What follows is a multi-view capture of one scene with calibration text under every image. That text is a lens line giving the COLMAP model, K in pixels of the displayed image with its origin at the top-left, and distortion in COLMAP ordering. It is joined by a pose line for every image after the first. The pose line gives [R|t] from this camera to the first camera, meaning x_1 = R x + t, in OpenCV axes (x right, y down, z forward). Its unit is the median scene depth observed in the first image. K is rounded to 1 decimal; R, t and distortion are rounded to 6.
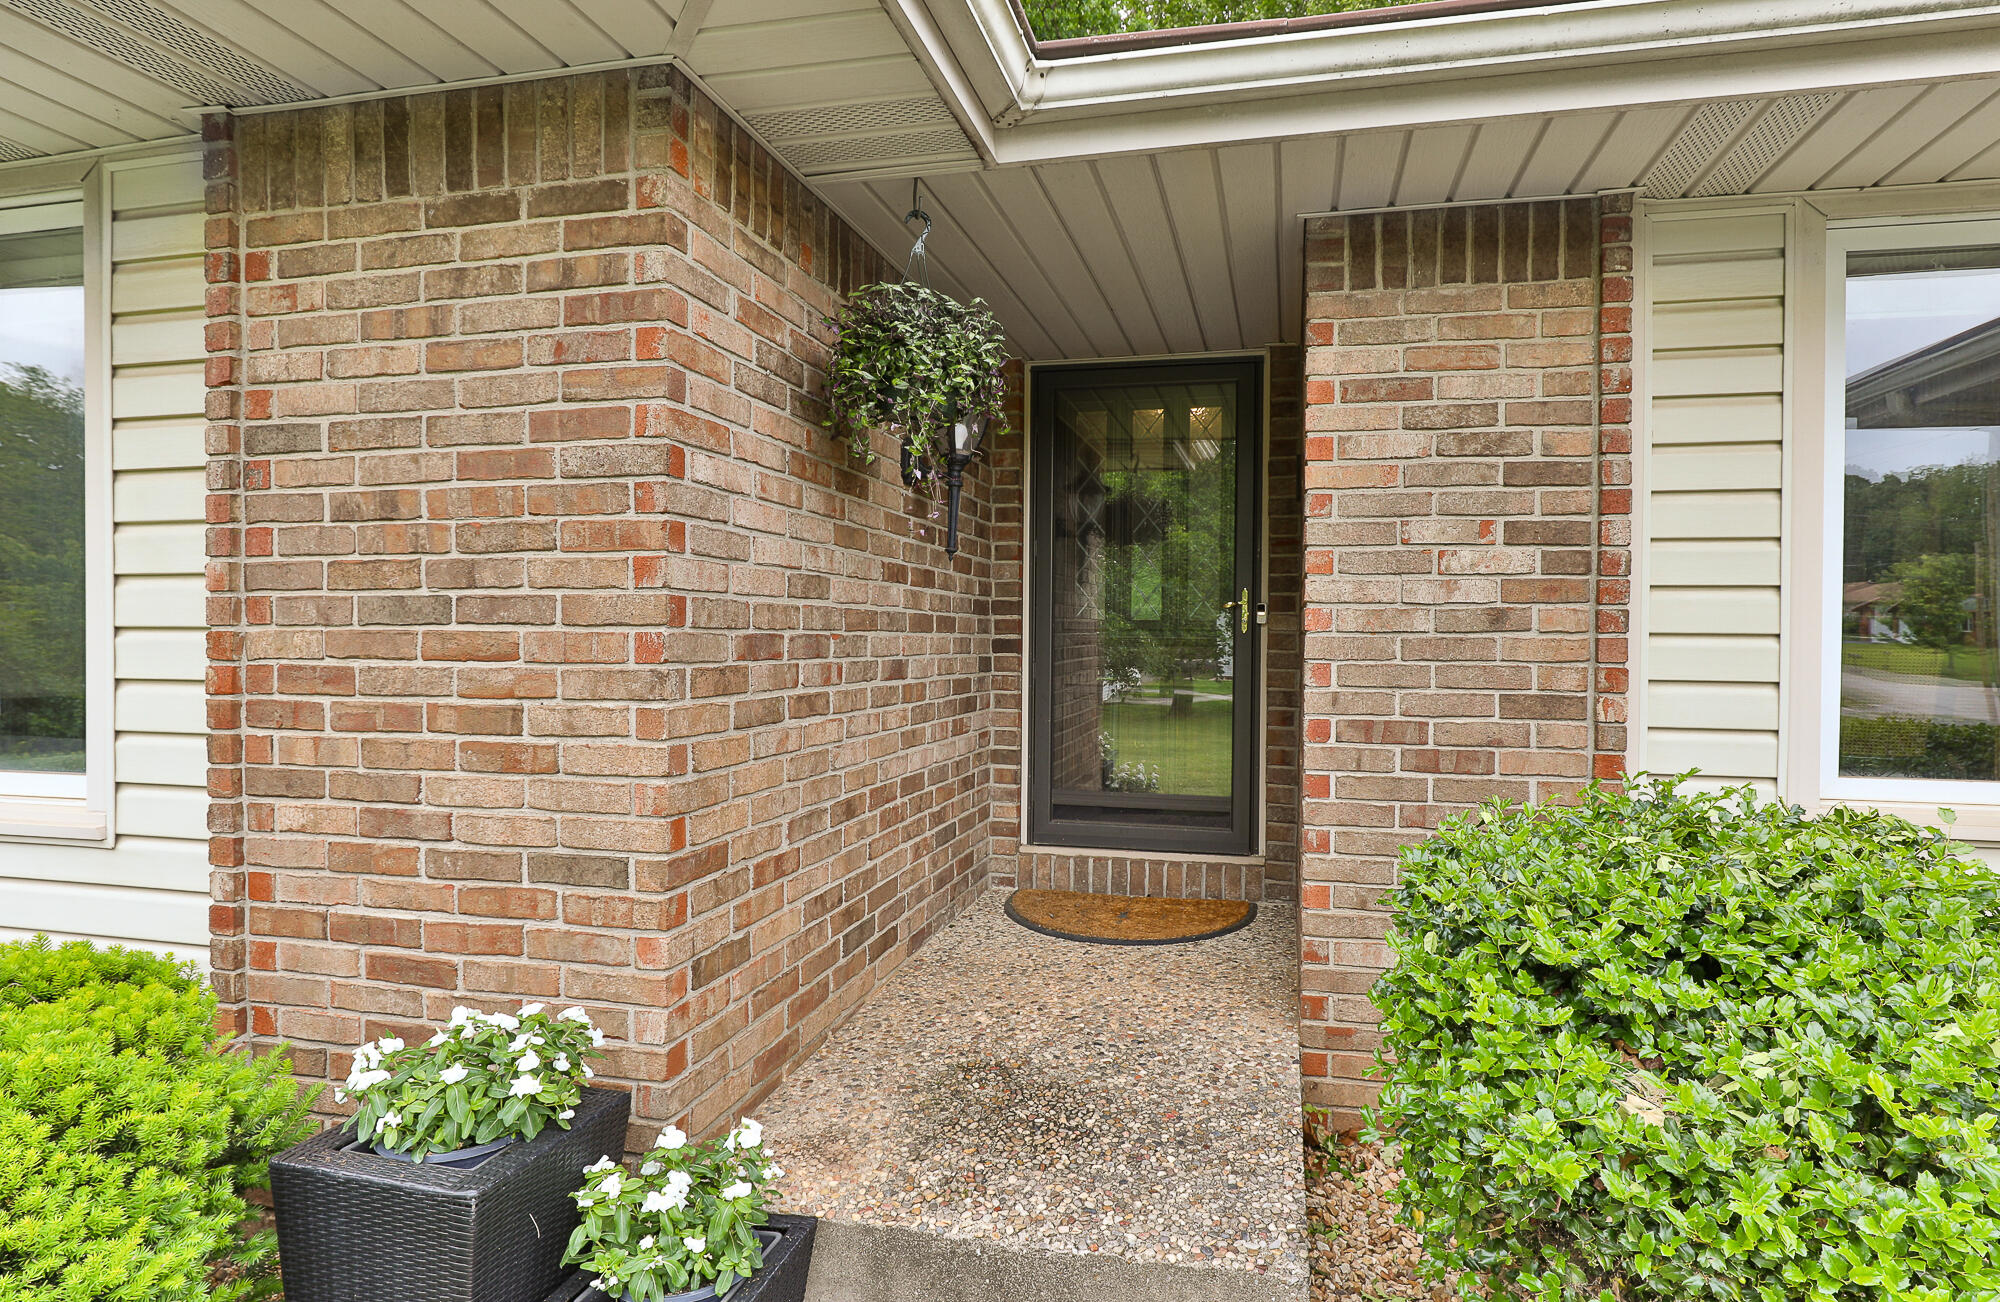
lens RADIAL K [[1037.3, 0, 1001.3], [0, 1037.3, 646.1], [0, 0, 1]] dist [-0.014464, -0.000823]
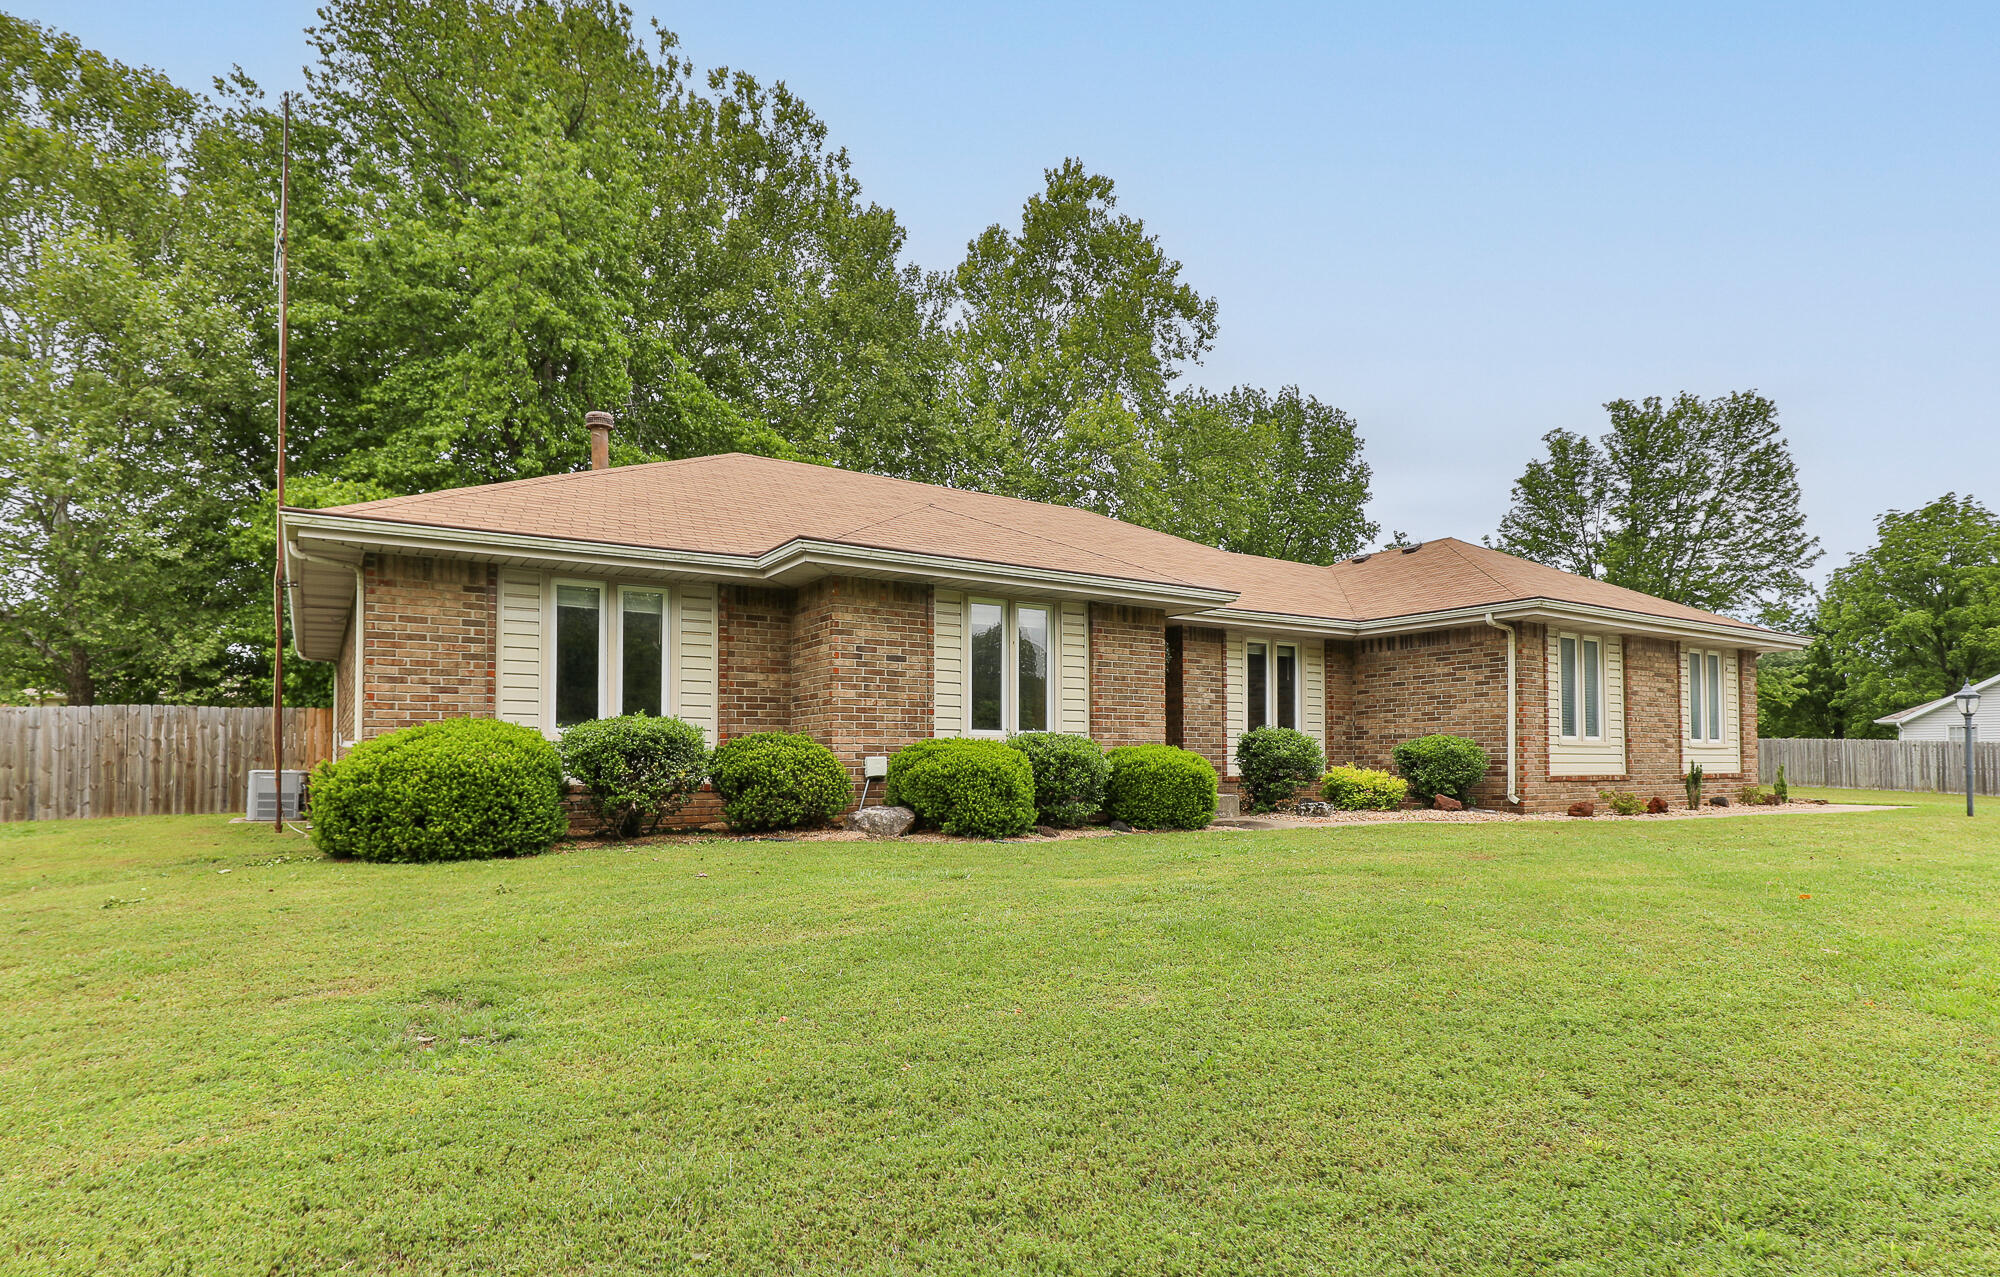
lens RADIAL K [[1037.3, 0, 1042.6], [0, 1037.3, 750.1], [0, 0, 1]] dist [-0.014464, -0.000823]
pose [[0.679944, -0.000841, 0.733264, -4.943270], [0.018724, 0.999693, -0.016216, 0.326989], [-0.733025, 0.024755, 0.679751, -2.423148]]
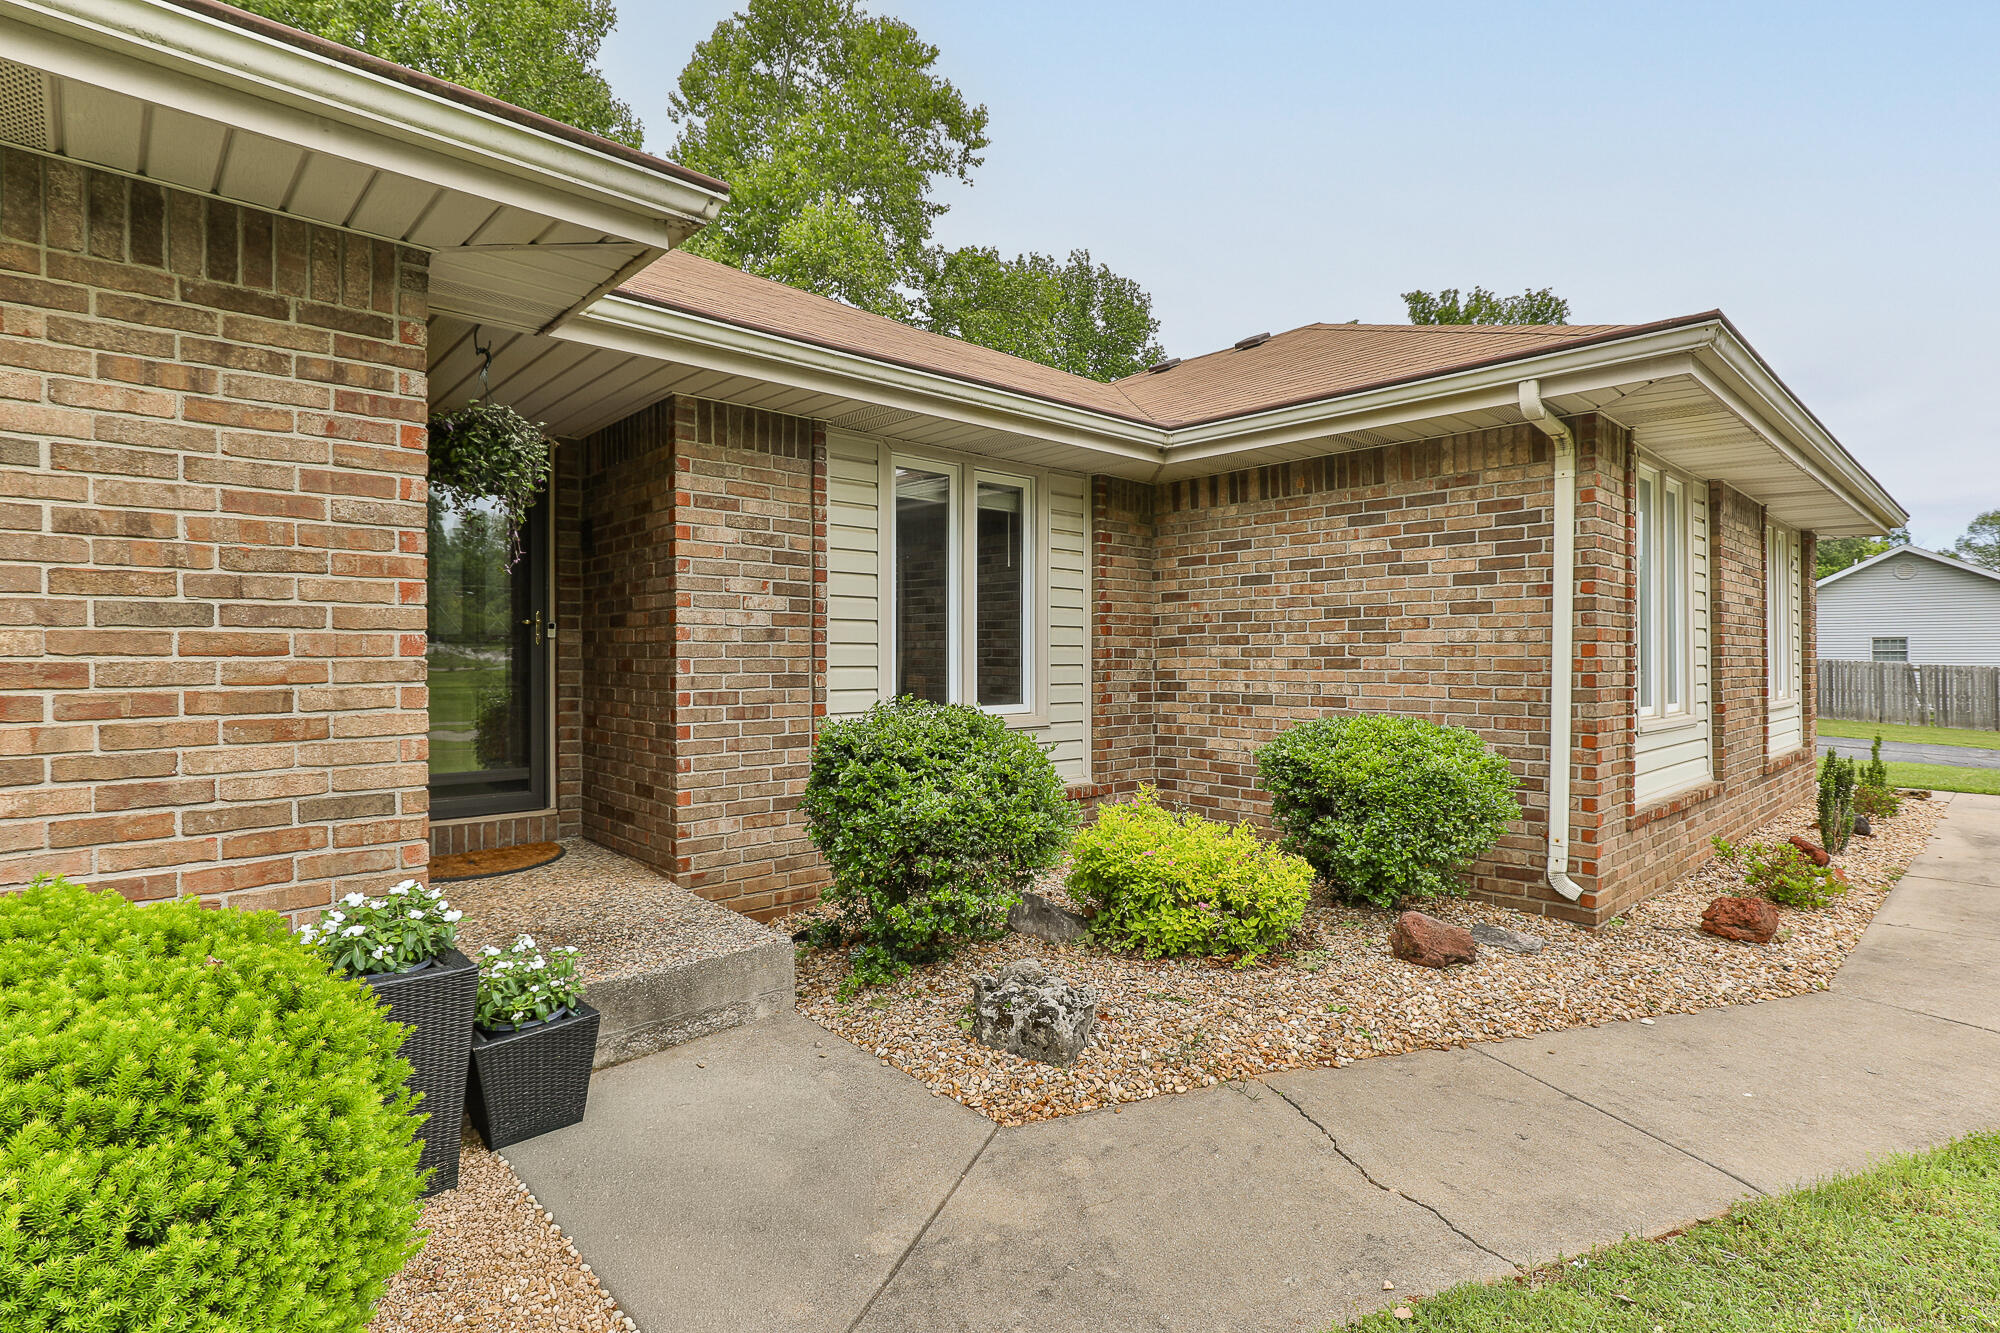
lens RADIAL K [[996.2, 0, 997.1], [0, 996.2, 663.5], [0, 0, 1]] dist [-0.020694, 0.001181]
pose [[0.566405, -0.011553, 0.824046, -0.969793], [0.015436, 0.999875, 0.003408, 0.033318], [-0.823982, 0.010790, 0.566513, -0.442527]]
